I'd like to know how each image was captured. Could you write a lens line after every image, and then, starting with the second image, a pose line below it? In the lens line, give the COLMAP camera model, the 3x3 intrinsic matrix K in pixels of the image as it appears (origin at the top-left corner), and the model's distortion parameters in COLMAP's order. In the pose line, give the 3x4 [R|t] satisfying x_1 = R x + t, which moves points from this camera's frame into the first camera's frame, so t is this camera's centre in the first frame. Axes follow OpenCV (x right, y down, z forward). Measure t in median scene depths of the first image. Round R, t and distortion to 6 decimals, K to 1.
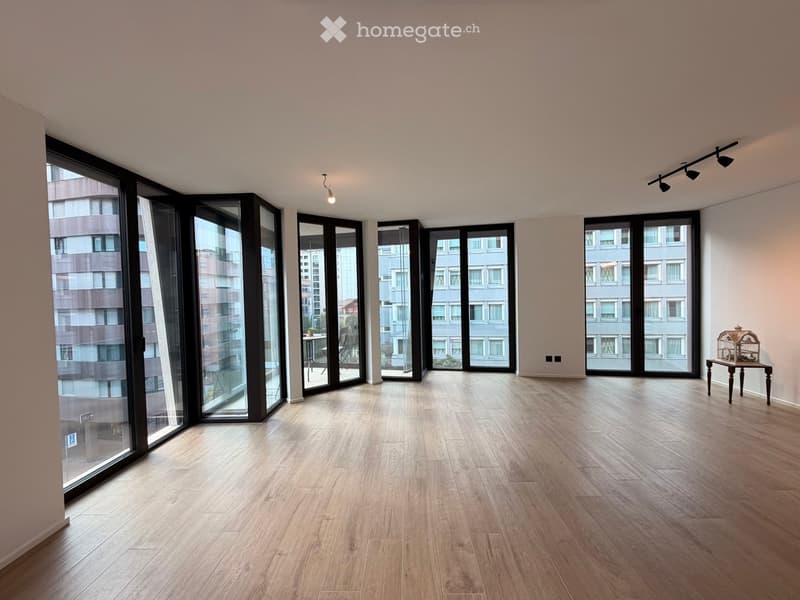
lens RADIAL K [[346.2, 0, 400.0], [0, 346.2, 300.0], [0, 0, 1]] dist [-0.001872, -0.000855]
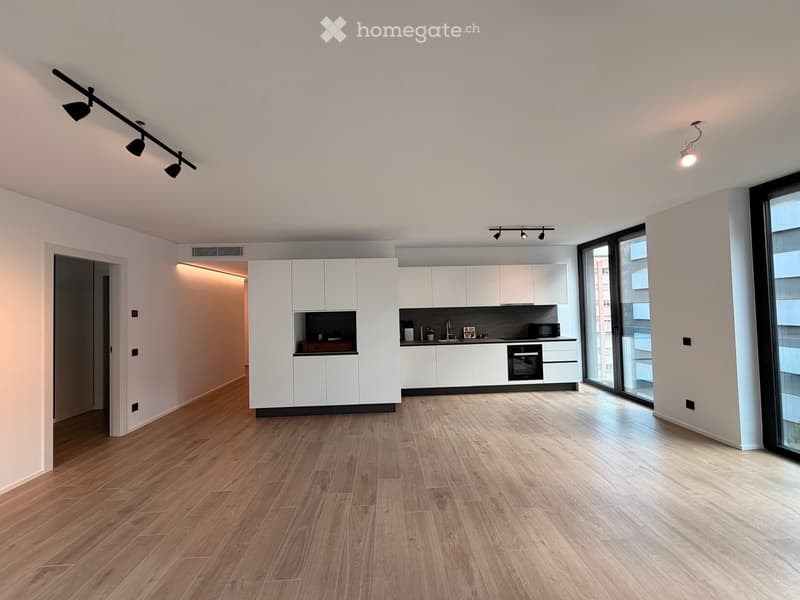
lens RADIAL K [[346.2, 0, 400.0], [0, 346.2, 300.0], [0, 0, 1]] dist [-0.001872, -0.000855]
pose [[-0.996908, 0.047580, -0.062532, 0.155016], [0.047824, 0.998853, -0.002401, -0.020713], [0.062346, -0.005384, -0.998040, 0.627686]]
